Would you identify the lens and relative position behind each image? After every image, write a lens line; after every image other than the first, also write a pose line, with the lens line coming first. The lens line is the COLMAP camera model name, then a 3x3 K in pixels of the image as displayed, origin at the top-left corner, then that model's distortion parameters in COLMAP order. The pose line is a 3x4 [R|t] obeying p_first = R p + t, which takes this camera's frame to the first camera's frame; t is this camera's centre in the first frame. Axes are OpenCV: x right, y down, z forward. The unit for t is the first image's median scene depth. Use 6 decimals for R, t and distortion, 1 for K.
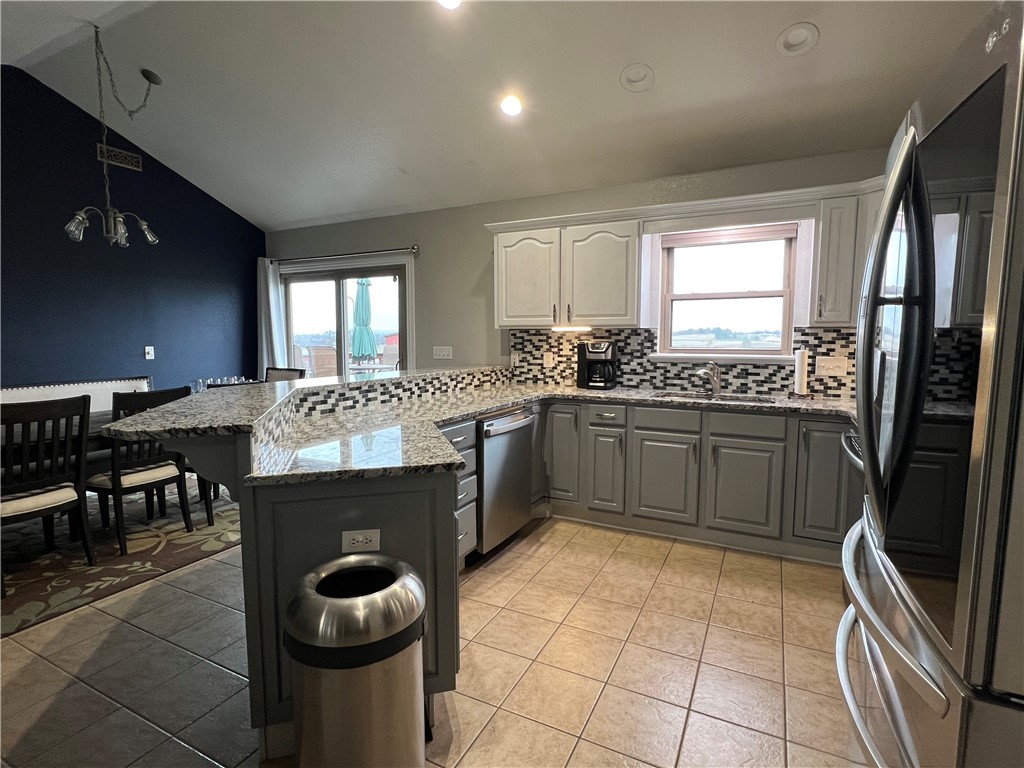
lens RADIAL K [[513.5, 0, 506.1], [0, 513.5, 380.3], [0, 0, 1]] dist [-0.006932, 0.001787]
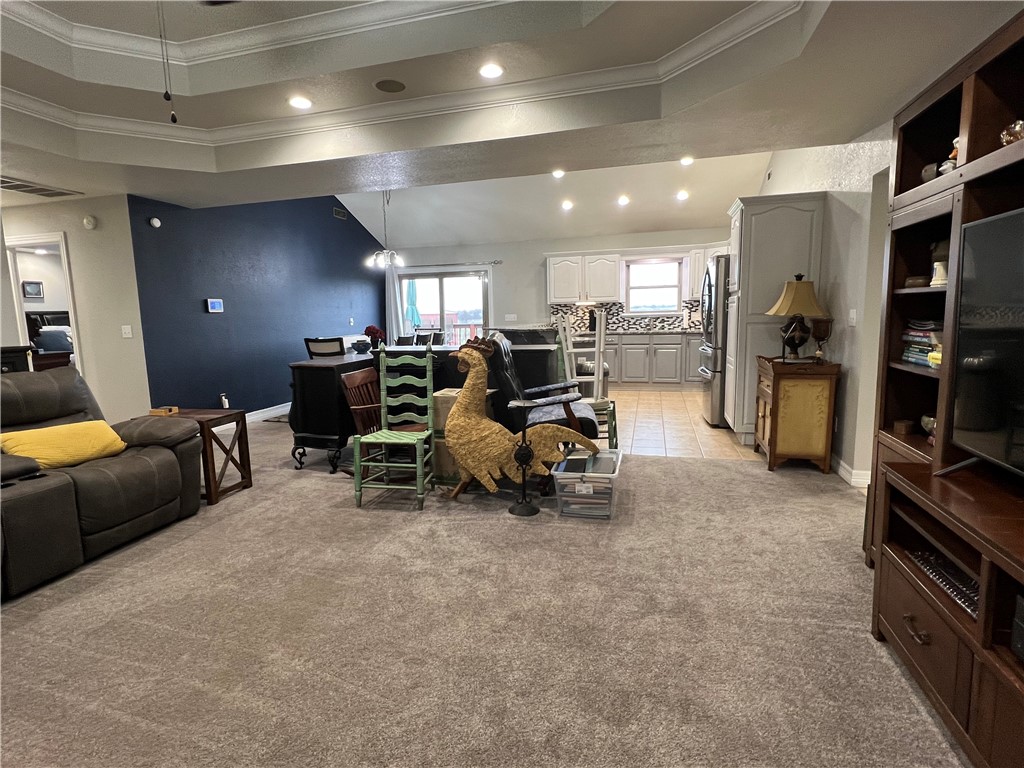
lens RADIAL K [[513.5, 0, 504.3], [0, 513.5, 377.2], [0, 0, 1]] dist [-0.006932, 0.001787]
pose [[0.979550, -0.047736, 0.195457, -0.704876], [0.040560, 0.998354, 0.040556, 0.117352], [-0.197071, -0.031799, 0.979873, -1.140459]]
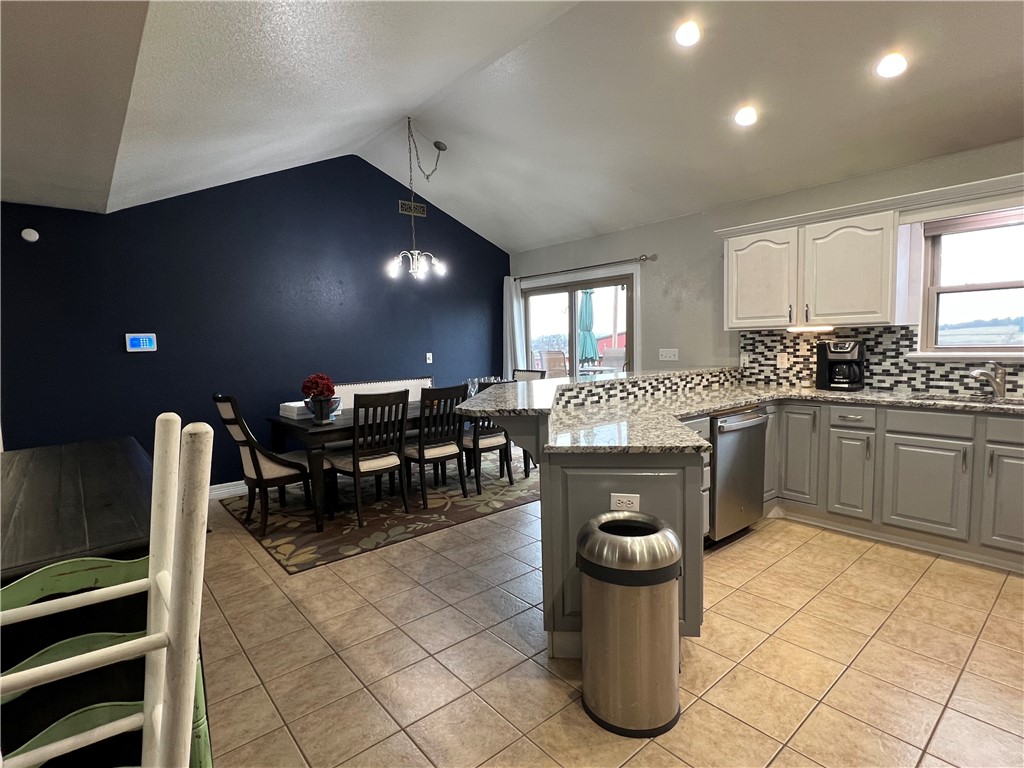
lens RADIAL K [[513.5, 0, 505.1], [0, 513.5, 383.6], [0, 0, 1]] dist [-0.006932, 0.001787]
pose [[0.920352, 0.007949, -0.391011, -0.027443], [-0.007489, 0.999968, 0.002702, 0.006807], [0.391020, 0.000441, 0.920382, -0.138256]]
